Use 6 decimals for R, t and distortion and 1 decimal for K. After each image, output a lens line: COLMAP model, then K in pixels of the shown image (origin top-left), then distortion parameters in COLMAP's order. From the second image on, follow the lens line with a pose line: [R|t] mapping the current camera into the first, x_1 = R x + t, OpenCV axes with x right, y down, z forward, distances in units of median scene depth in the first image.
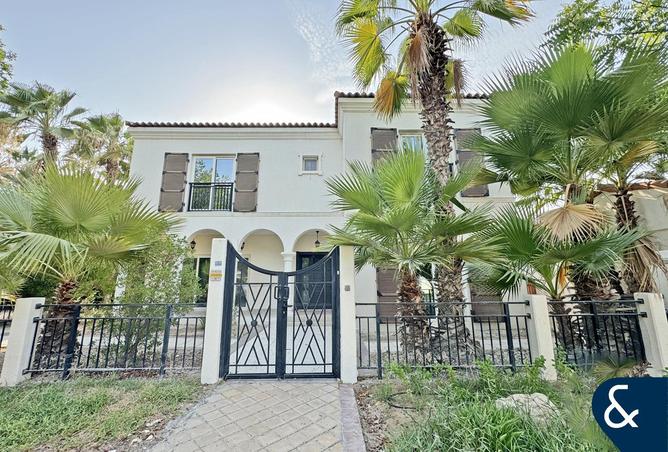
lens RADIAL K [[269.1, 0, 334.2], [0, 269.1, 225.1], [0, 0, 1]] dist [0.003155, 0.000503]
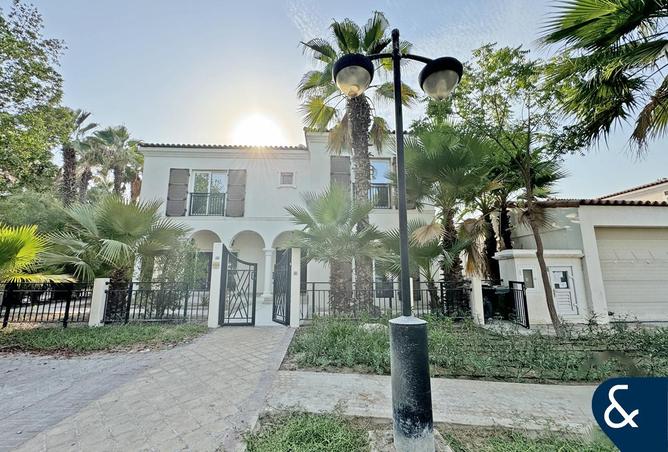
lens RADIAL K [[269.1, 0, 333.4], [0, 269.1, 225.2], [0, 0, 1]] dist [0.003155, 0.000503]
pose [[0.999630, 0.008648, 0.025807, 0.104509], [-0.009348, 0.999588, 0.027140, -0.048298], [-0.025561, -0.027371, 0.999298, -0.291841]]
